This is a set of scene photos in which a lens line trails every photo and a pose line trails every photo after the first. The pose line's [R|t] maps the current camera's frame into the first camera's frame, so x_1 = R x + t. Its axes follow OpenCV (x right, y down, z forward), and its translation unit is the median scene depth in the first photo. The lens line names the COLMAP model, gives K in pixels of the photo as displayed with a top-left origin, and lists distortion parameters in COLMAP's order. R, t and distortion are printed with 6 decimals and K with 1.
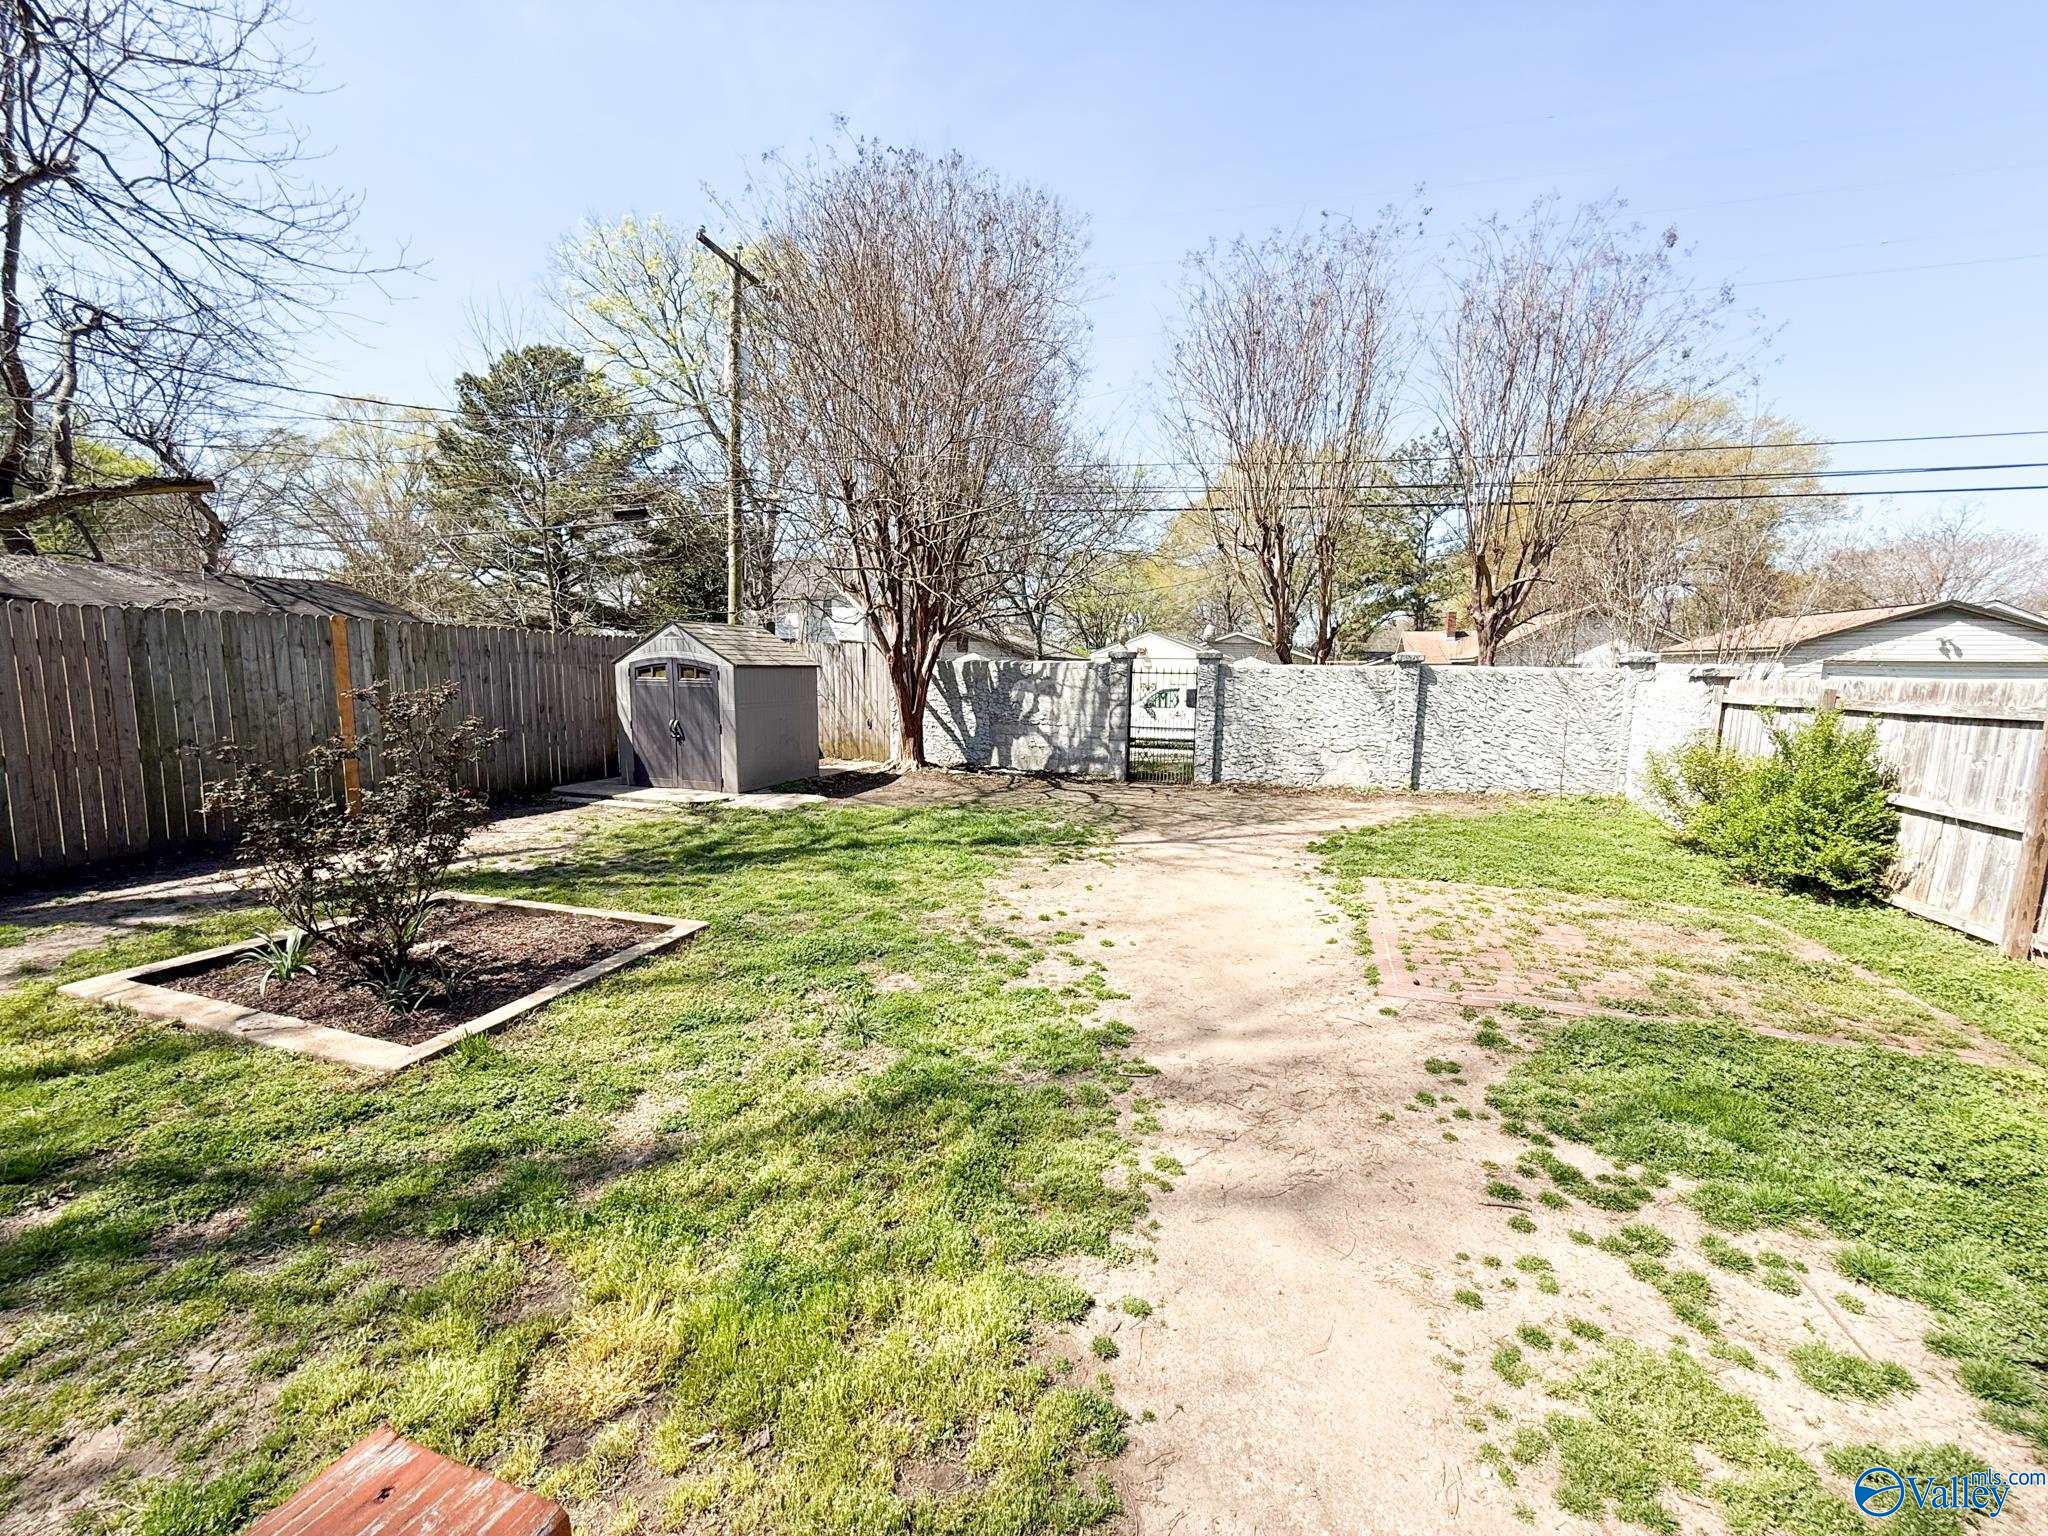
lens RADIAL K [[811.3, 0, 1026.8], [0, 811.3, 777.0], [0, 0, 1]] dist [-0.002699, -0.000400]
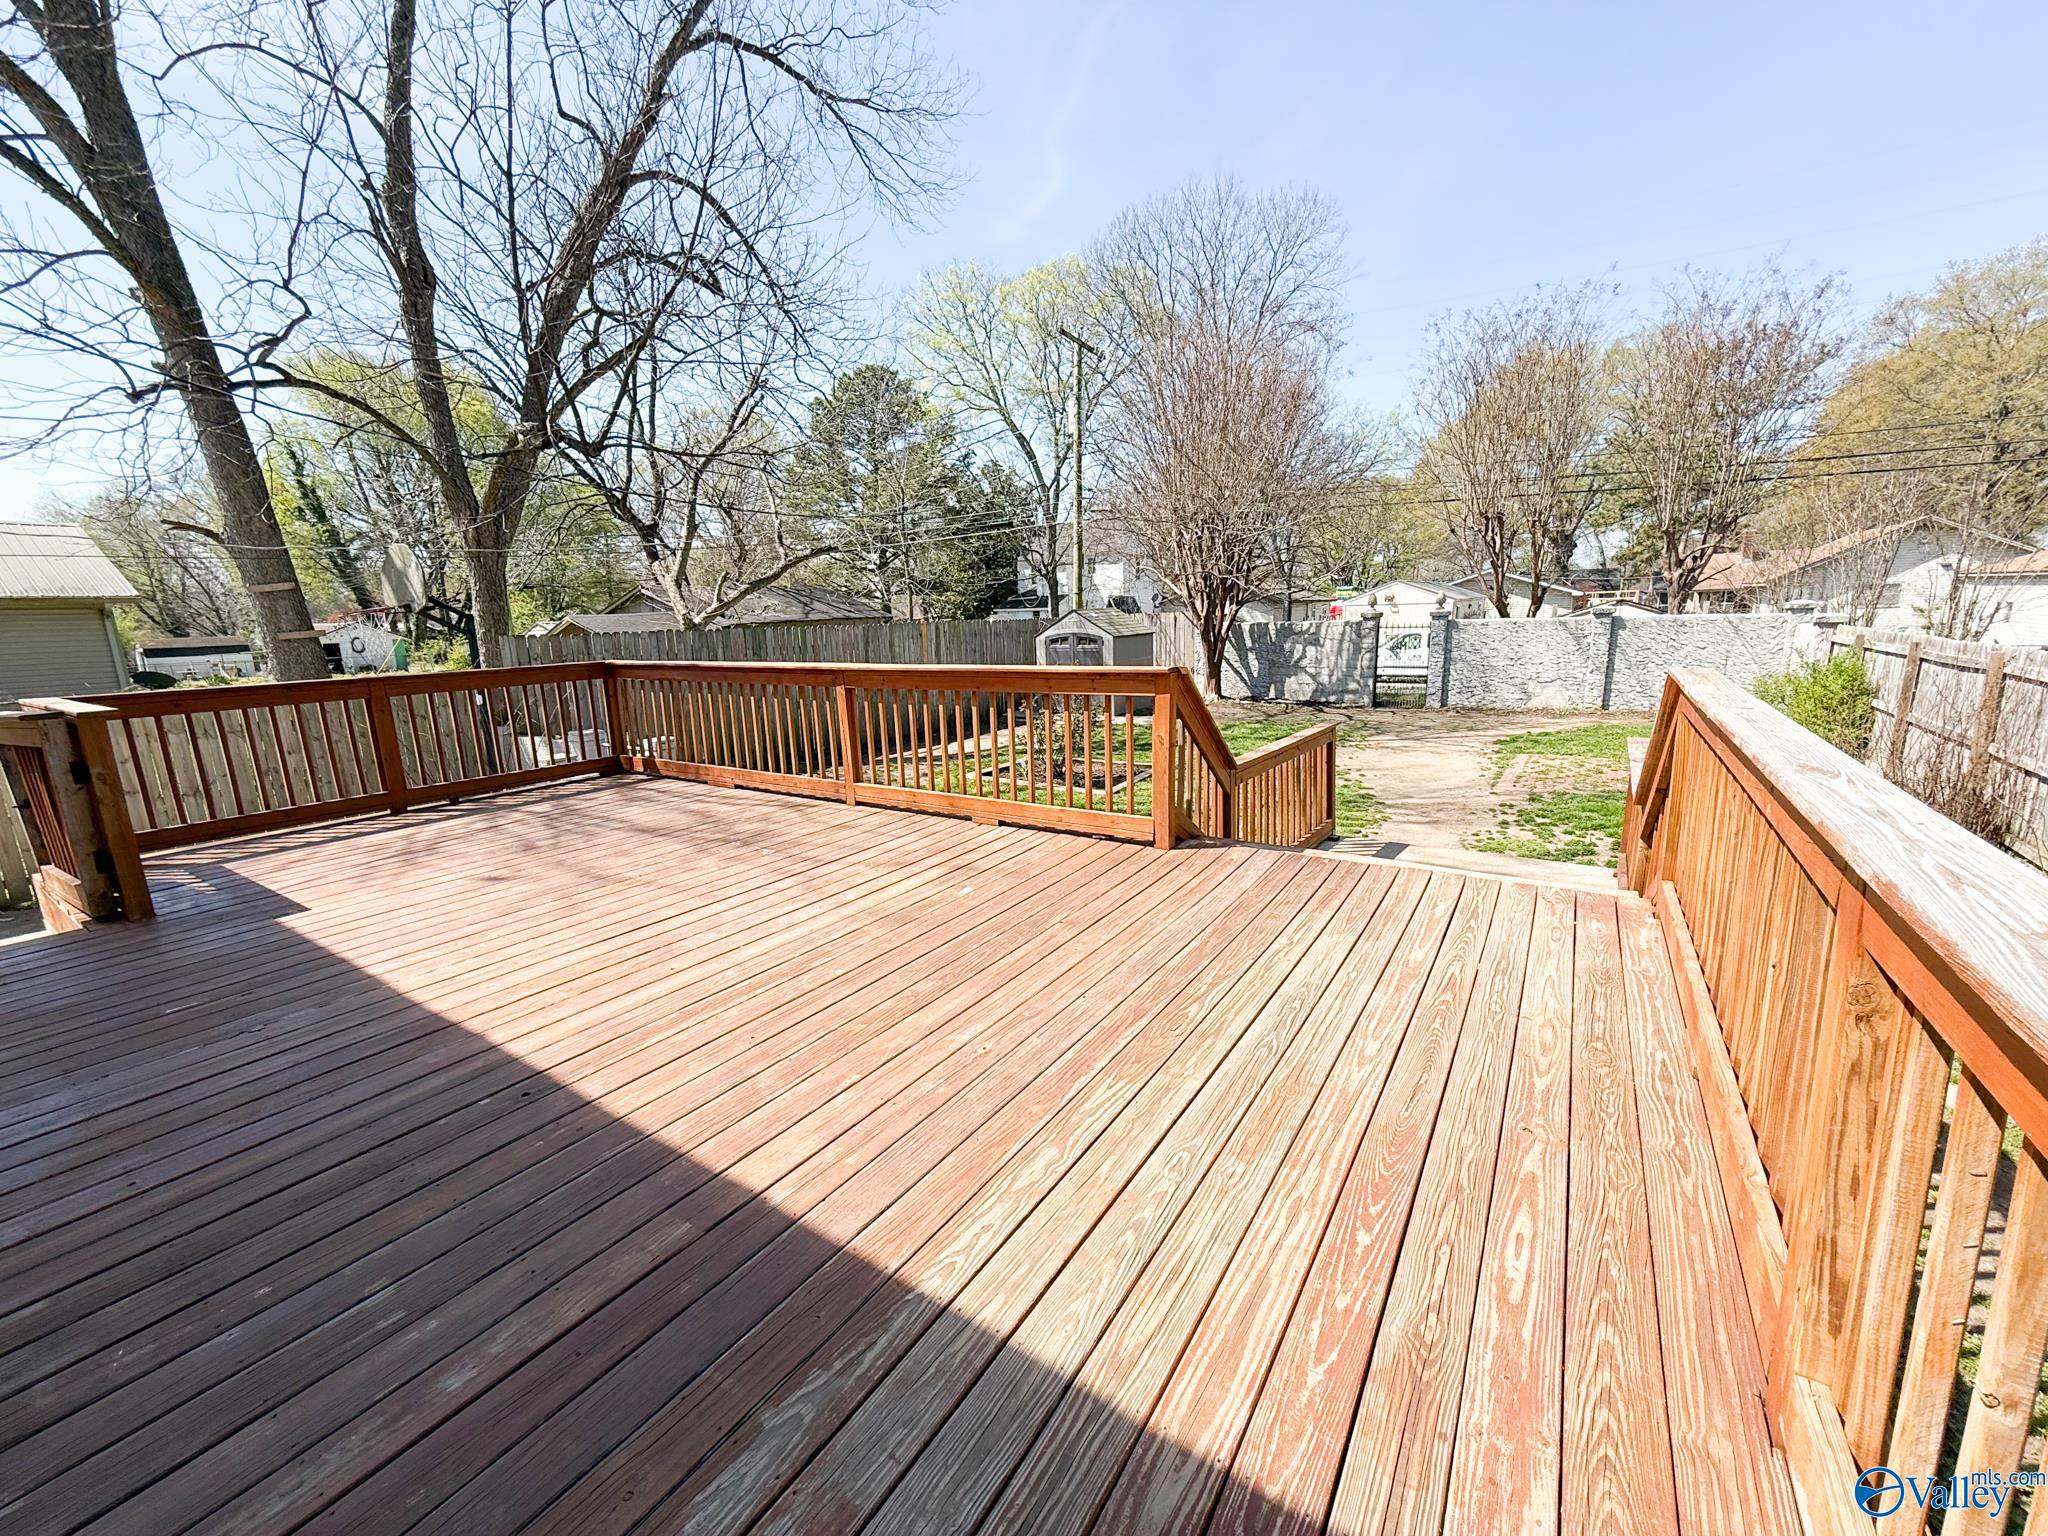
lens RADIAL K [[811.3, 0, 1026.8], [0, 811.3, 777.0], [0, 0, 1]] dist [-0.002699, -0.000400]
pose [[0.961307, 0.010644, -0.275273, -0.062037], [0.009286, 0.997433, 0.070995, 0.020420], [0.275322, -0.070804, 0.958741, -0.490084]]
